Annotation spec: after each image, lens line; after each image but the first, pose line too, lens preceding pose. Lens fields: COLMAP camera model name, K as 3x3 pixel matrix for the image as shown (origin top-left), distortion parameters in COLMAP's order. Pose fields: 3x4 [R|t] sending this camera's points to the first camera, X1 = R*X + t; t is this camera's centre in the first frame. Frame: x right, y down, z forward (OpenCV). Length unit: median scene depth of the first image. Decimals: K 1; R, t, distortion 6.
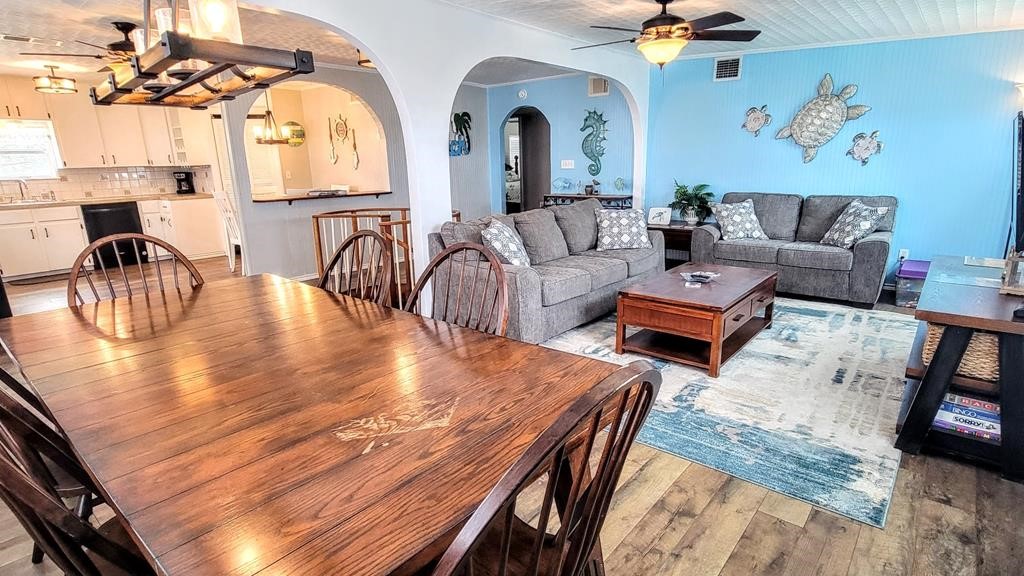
lens RADIAL K [[519.0, 0, 518.3], [0, 519.0, 287.8], [0, 0, 1]] dist [0.007675, -0.001911]
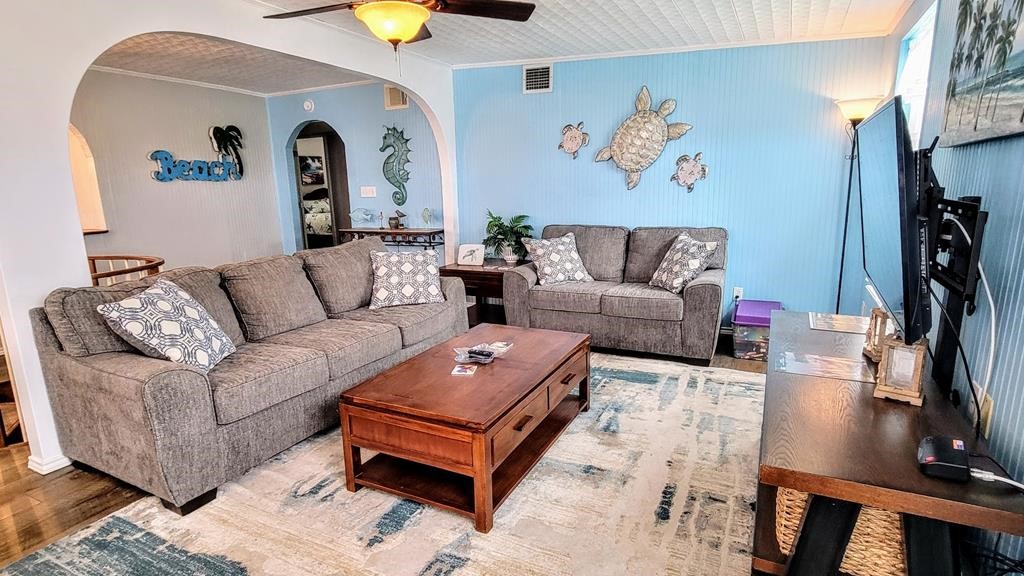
lens RADIAL K [[519.0, 0, 513.7], [0, 519.0, 287.2], [0, 0, 1]] dist [0.007675, -0.001911]
pose [[0.974013, -0.044551, 0.222069, 0.189160], [0.055806, 0.997442, -0.044666, -0.058540], [-0.219511, 0.055898, 0.974007, 0.244927]]
